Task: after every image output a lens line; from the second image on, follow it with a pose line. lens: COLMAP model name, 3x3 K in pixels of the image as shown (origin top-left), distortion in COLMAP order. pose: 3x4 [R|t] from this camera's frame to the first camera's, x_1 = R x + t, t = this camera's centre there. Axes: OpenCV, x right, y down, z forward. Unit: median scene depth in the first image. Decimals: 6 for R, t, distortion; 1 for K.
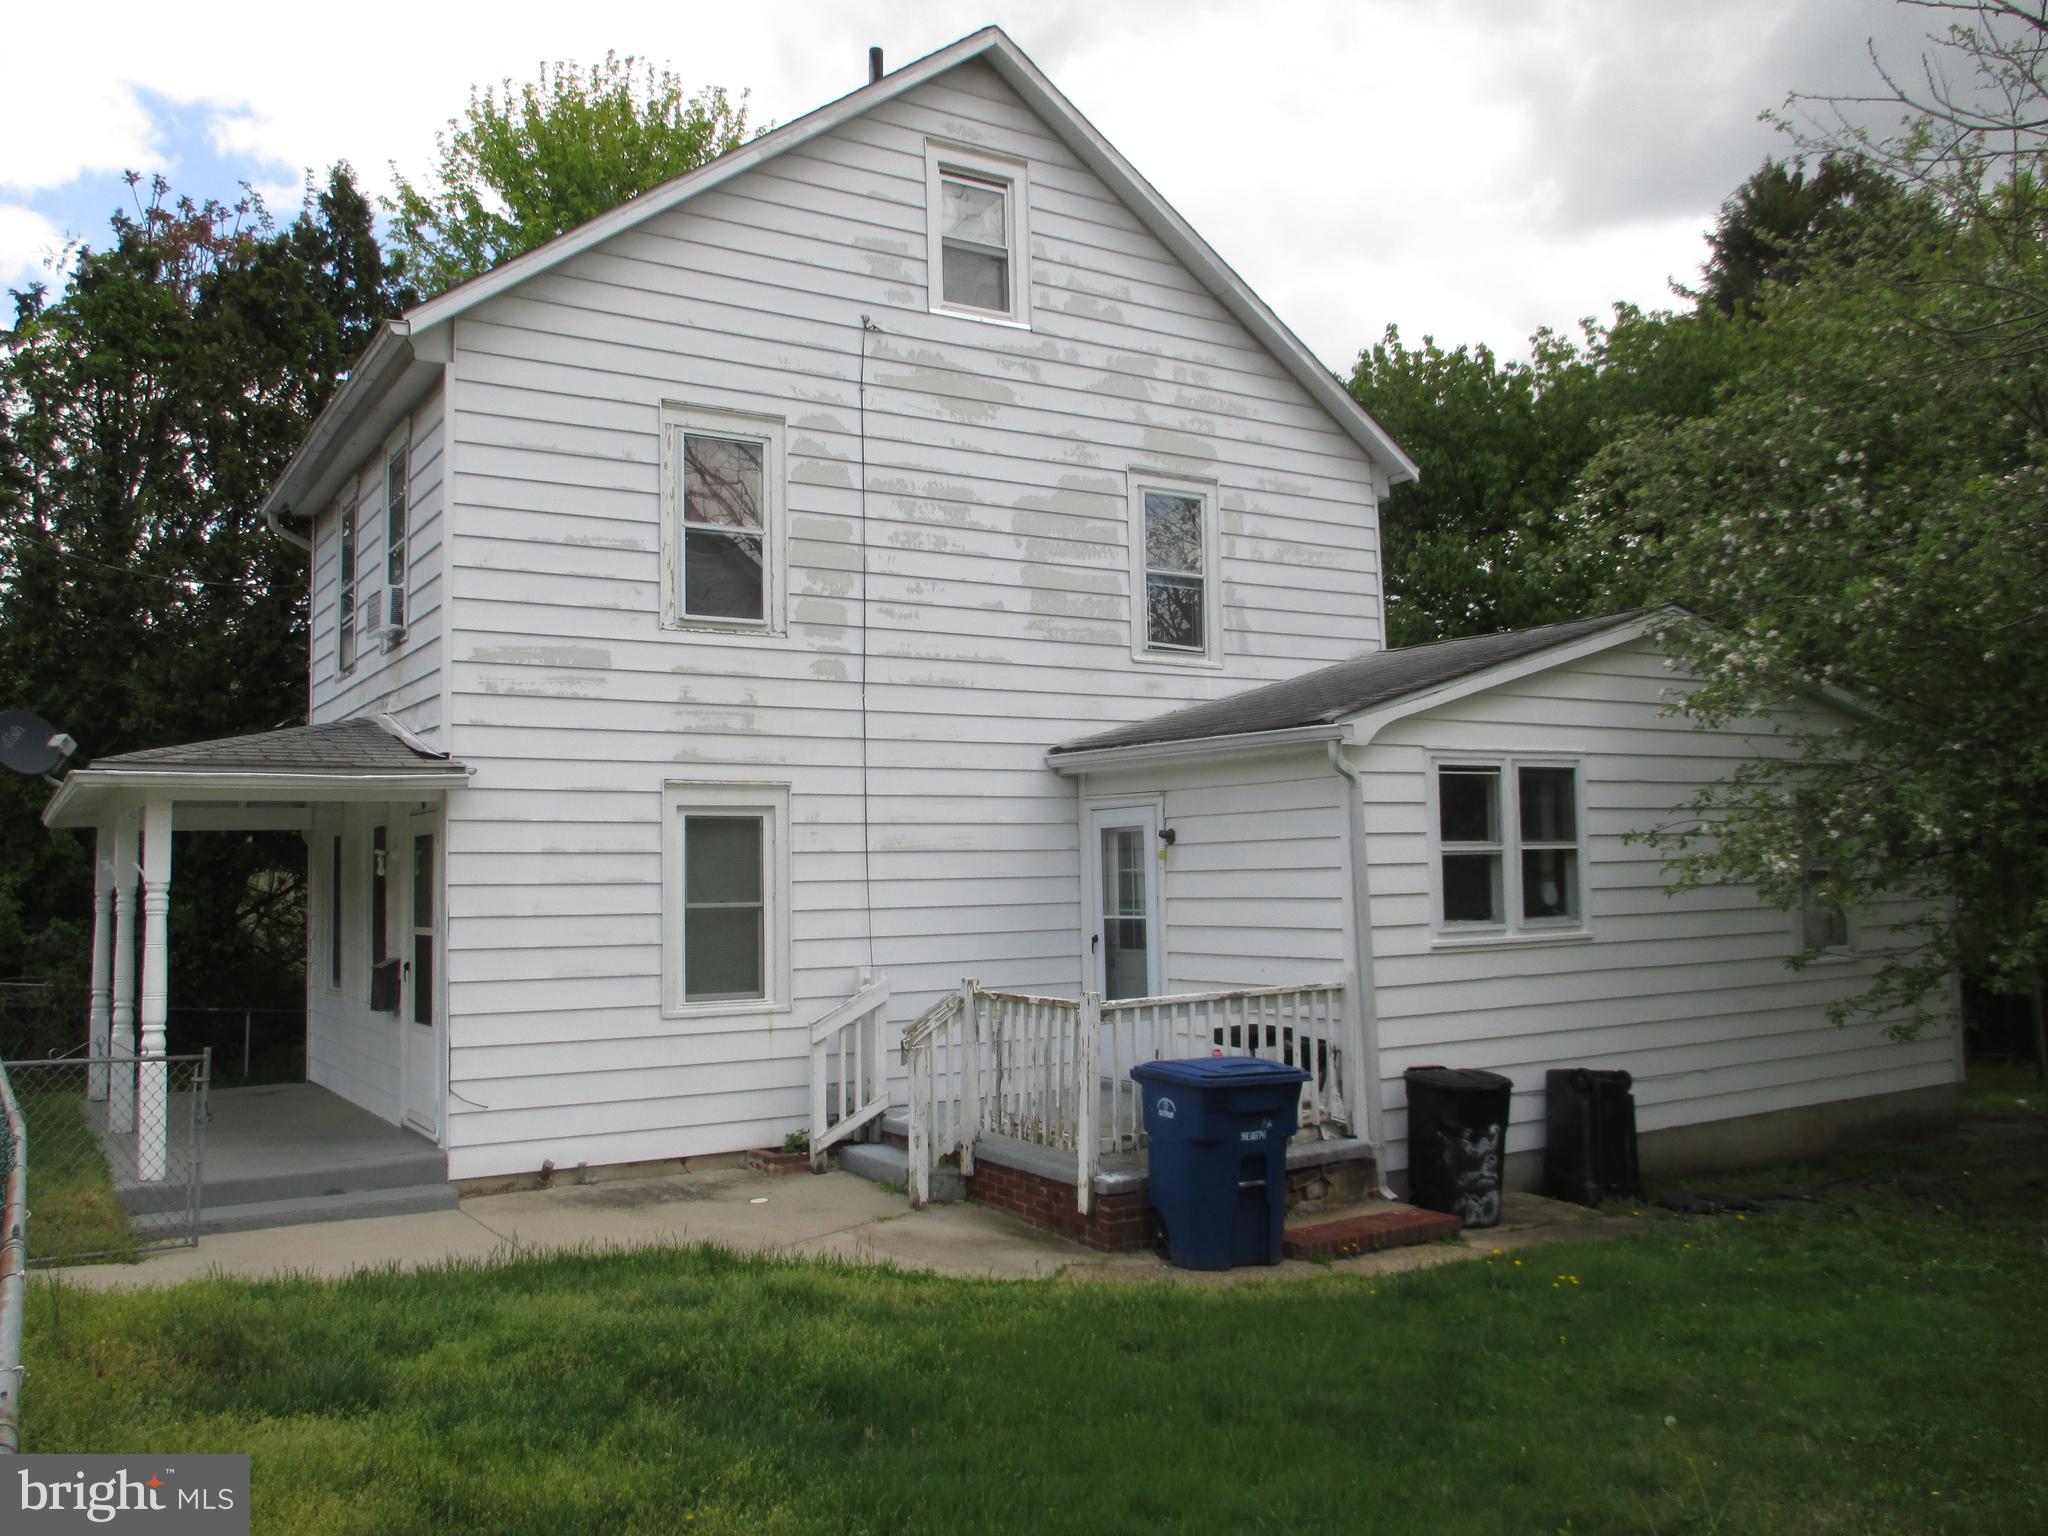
lens RADIAL K [[1671.1, 0, 1025.4], [0, 1671.1, 773.2], [0, 0, 1]] dist [-0.048605, 0.018821]
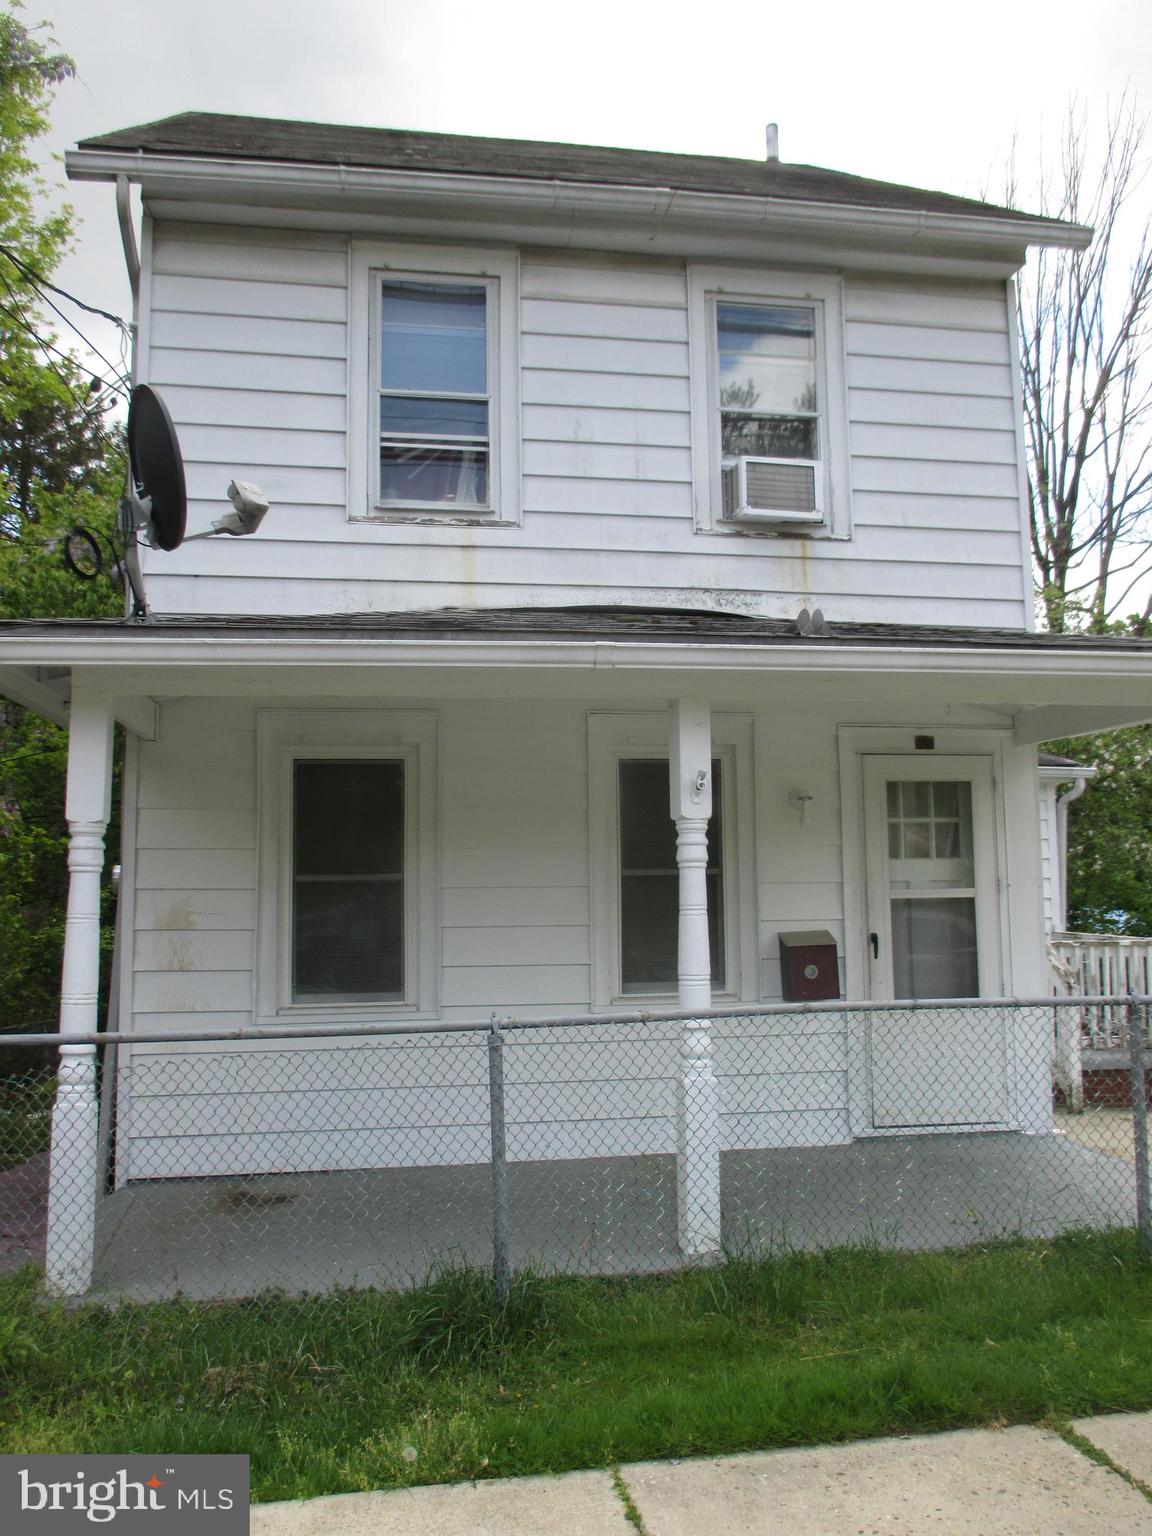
lens RADIAL K [[1253.4, 0, 566.8], [0, 1253.4, 777.0], [0, 0, 1]] dist [-0.048605, 0.018821]
pose [[0.382349, 0.102010, 0.918370, -1.013437], [-0.055386, 0.994630, -0.087422, 0.101278], [-0.922357, -0.017439, 0.385945, 0.916774]]
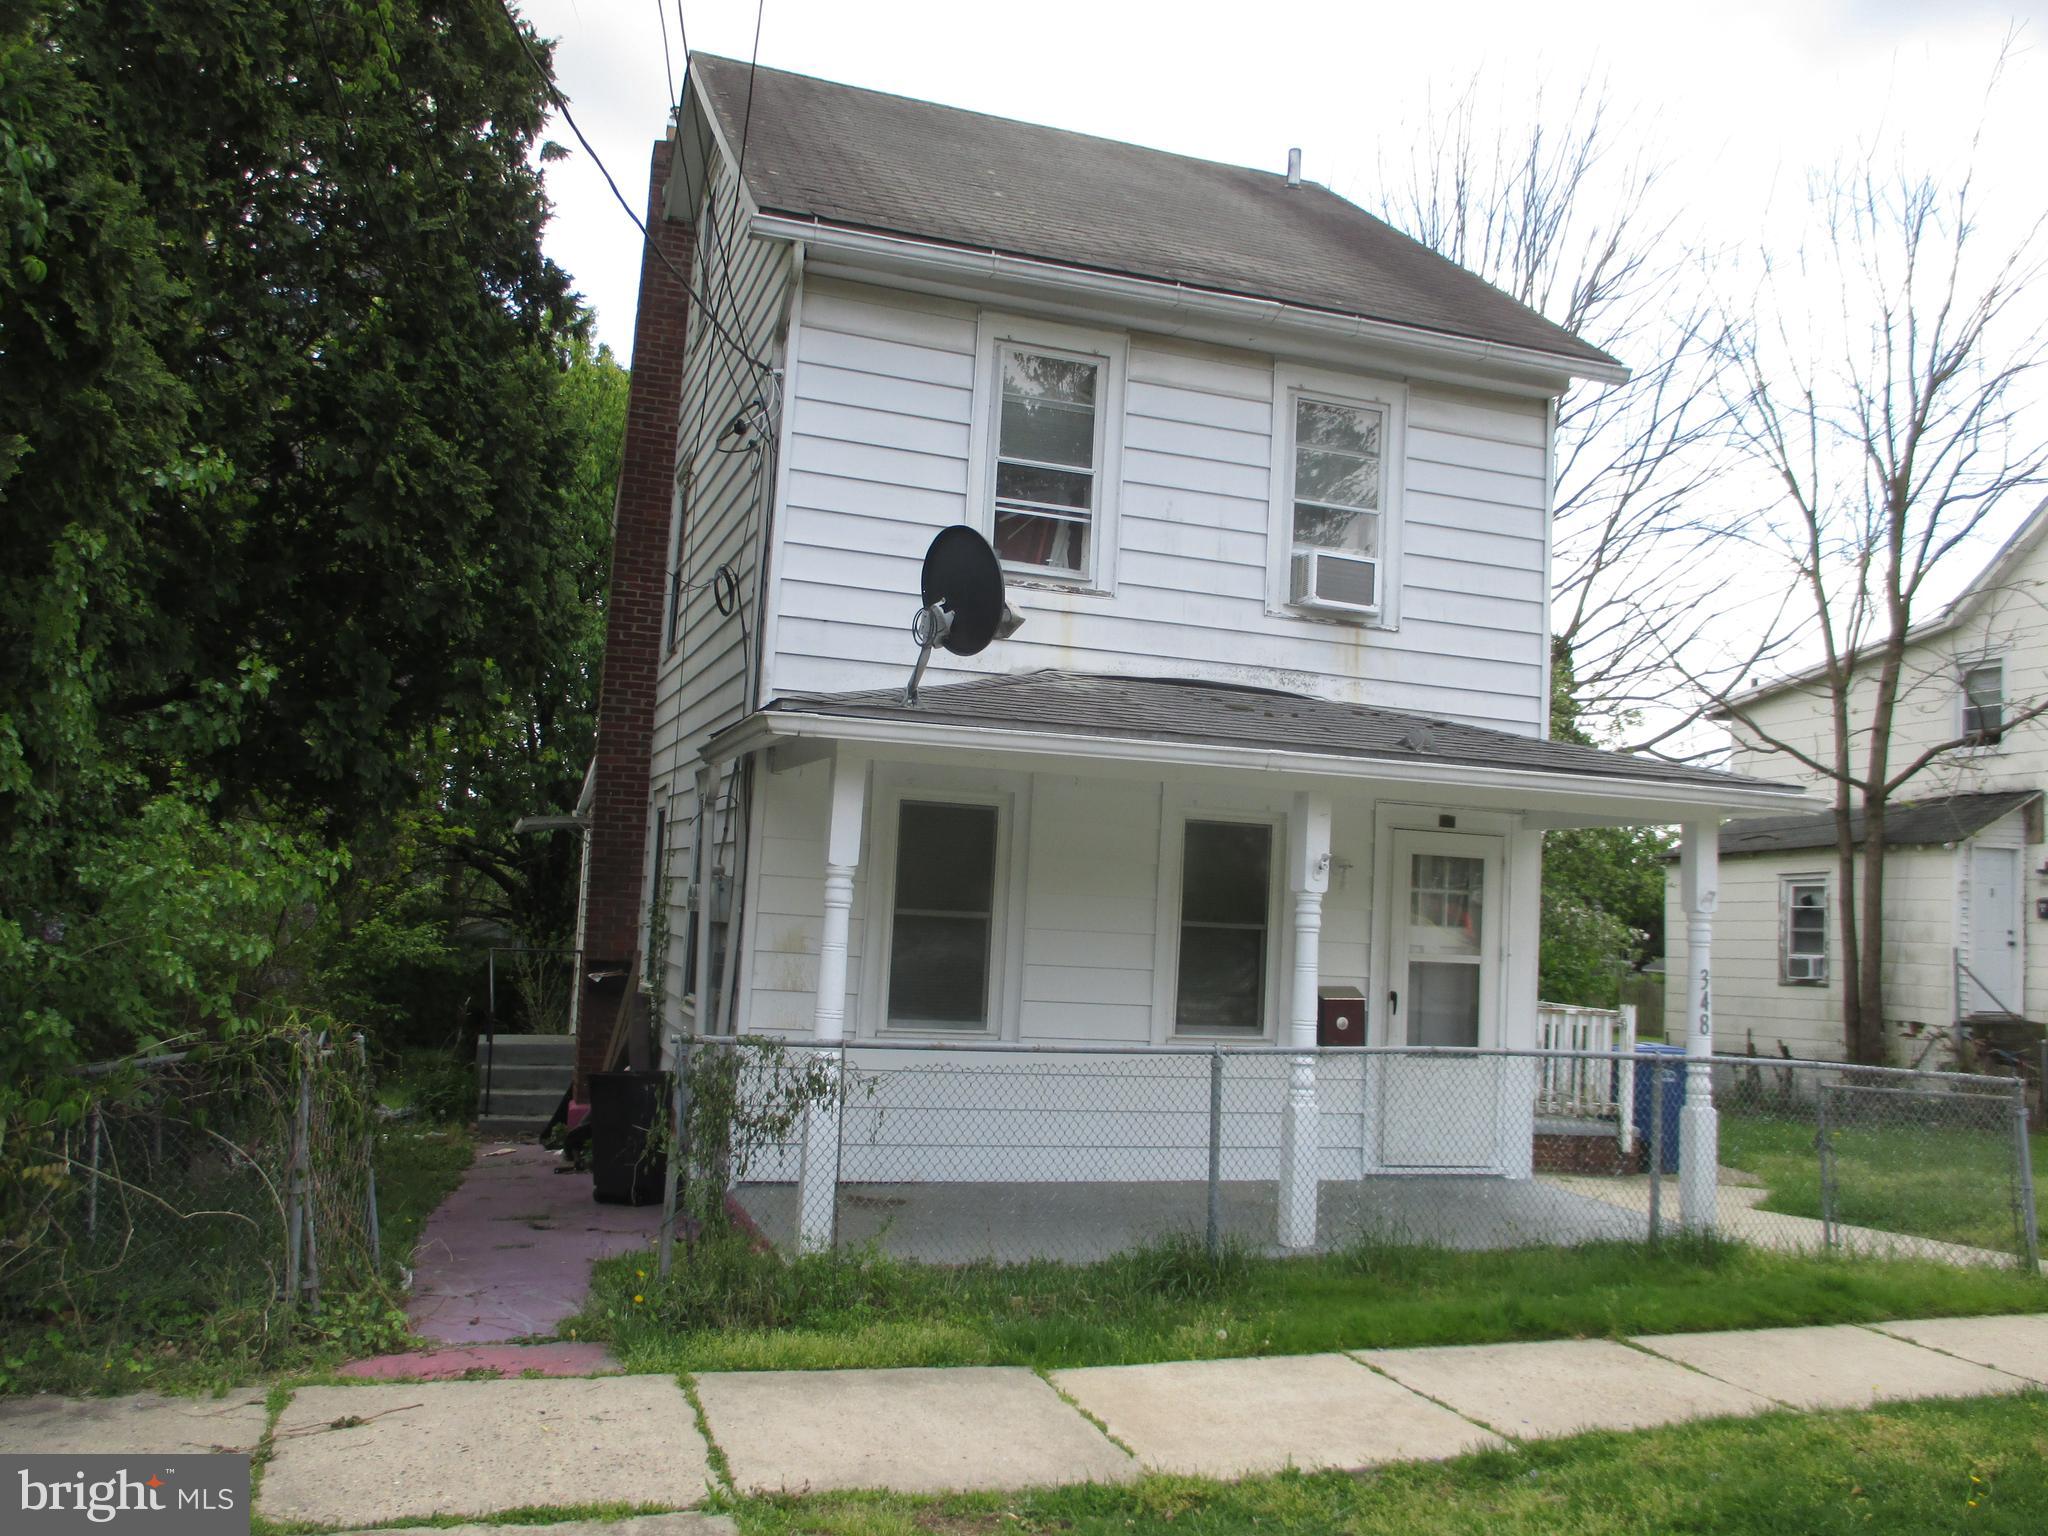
lens RADIAL K [[1671.1, 0, 1018.2], [0, 1671.1, 775.1], [0, 0, 1]] dist [-0.048605, 0.018821]
pose [[0.233441, 0.113338, 0.965743, -1.322378], [-0.119689, 0.988980, -0.087134, 0.102587], [-0.964977, -0.095248, 0.244434, 1.001061]]
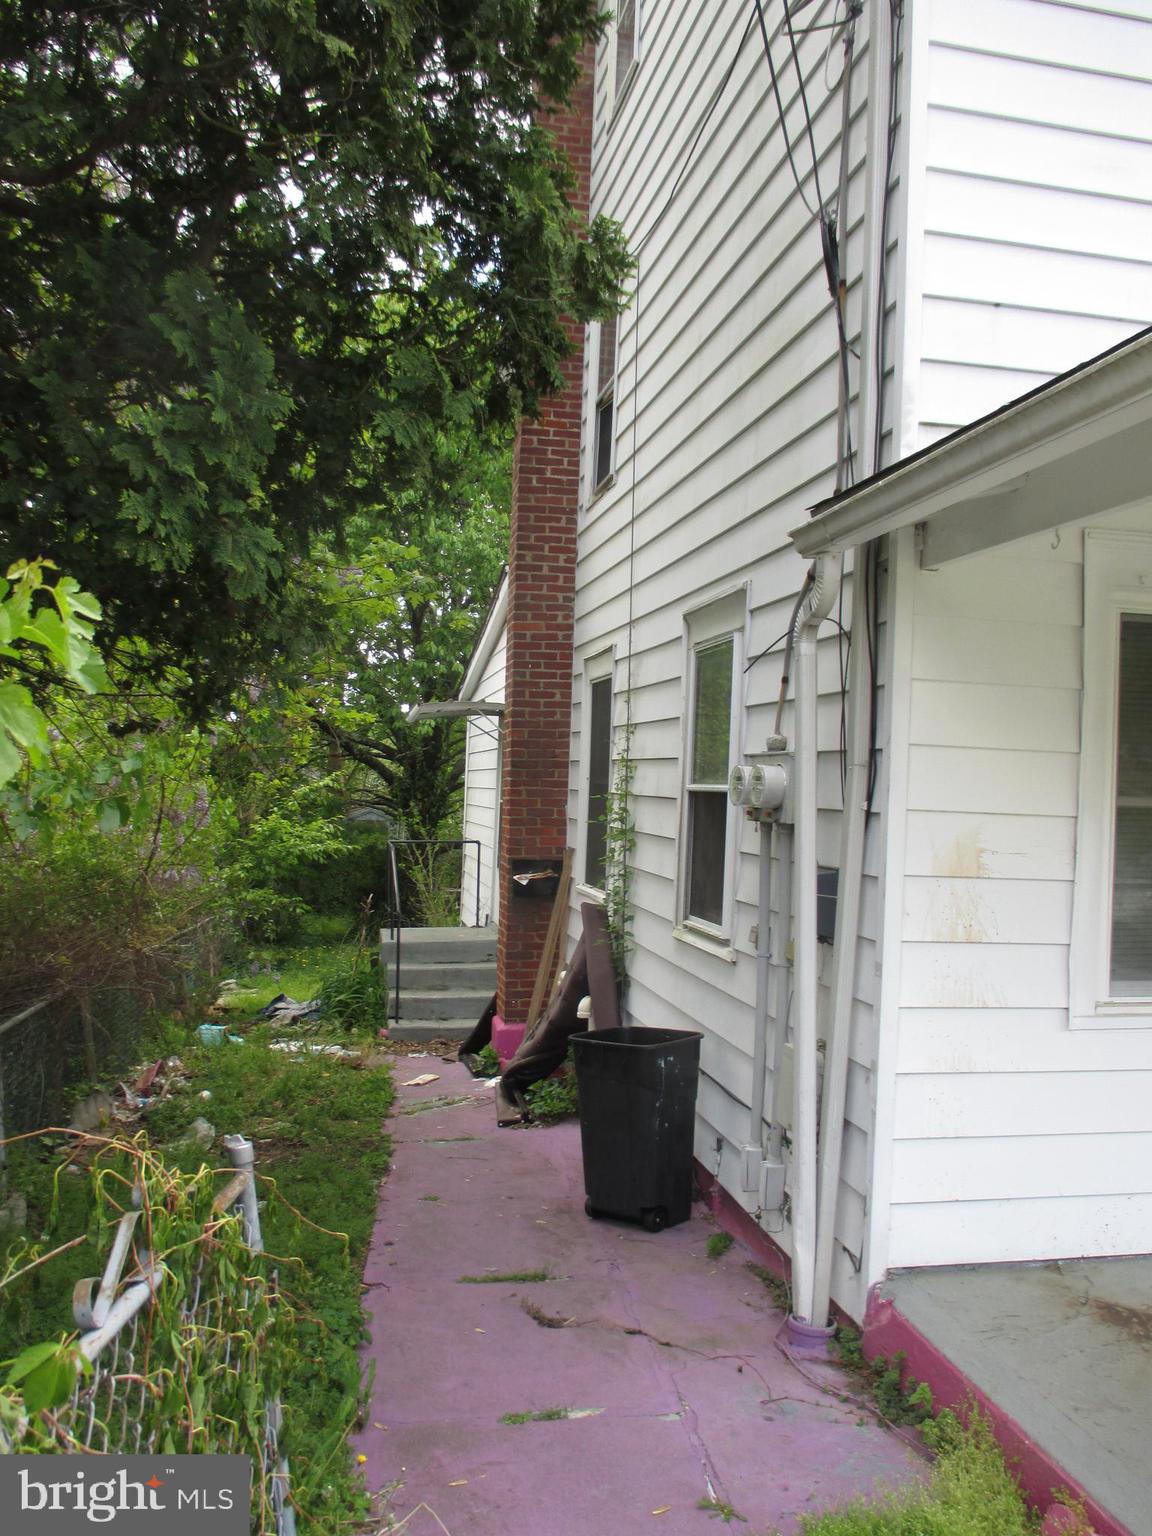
lens RADIAL K [[1253.4, 0, 560.7], [0, 1253.4, 767.3], [0, 0, 1]] dist [-0.048605, 0.018821]
pose [[0.370747, 0.043200, 0.927729, -0.925479], [-0.096290, 0.995322, -0.007867, 0.113252], [-0.923729, -0.086415, 0.373172, 1.273732]]
